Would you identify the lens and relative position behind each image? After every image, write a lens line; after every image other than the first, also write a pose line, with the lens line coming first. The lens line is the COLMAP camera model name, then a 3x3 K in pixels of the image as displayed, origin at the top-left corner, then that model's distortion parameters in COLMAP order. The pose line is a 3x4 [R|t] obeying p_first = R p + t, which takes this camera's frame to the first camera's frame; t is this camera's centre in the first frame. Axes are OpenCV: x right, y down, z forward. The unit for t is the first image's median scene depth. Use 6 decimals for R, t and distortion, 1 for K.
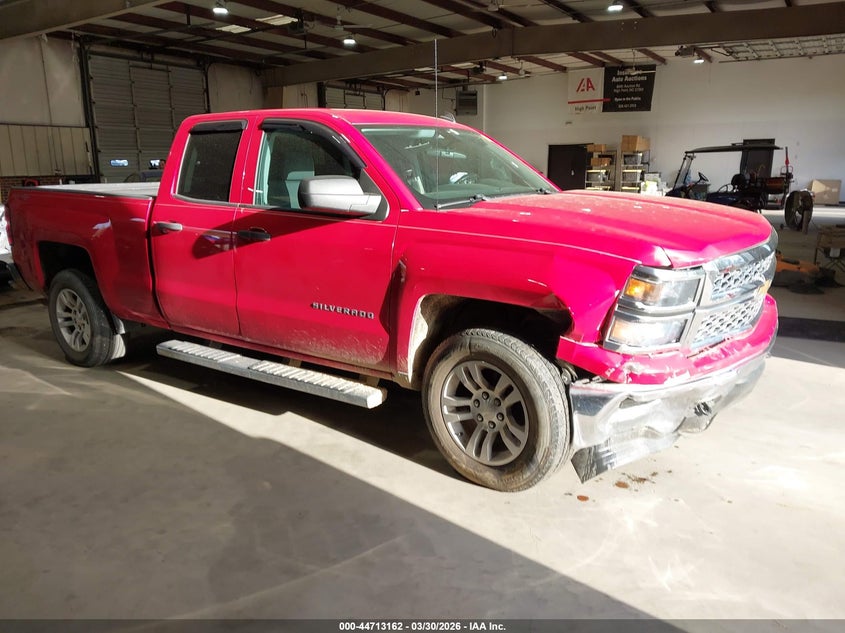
lens RADIAL K [[664.5, 0, 422.5], [0, 664.5, 316.5], [0, 0, 1]] dist [-0.000931, -0.000184]
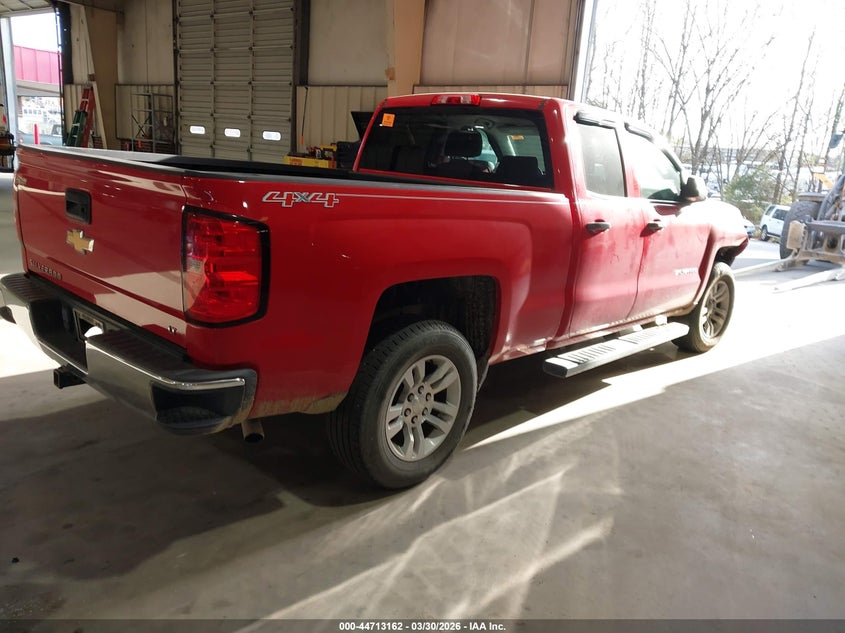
lens RADIAL K [[664.5, 0, 422.5], [0, 664.5, 316.5], [0, 0, 1]] dist [-0.000931, -0.000184]
pose [[0.130897, -0.218952, 0.966916, -1.174402], [0.148282, 0.968660, 0.199274, -0.213189], [-0.980244, 0.117291, 0.159262, 0.966980]]
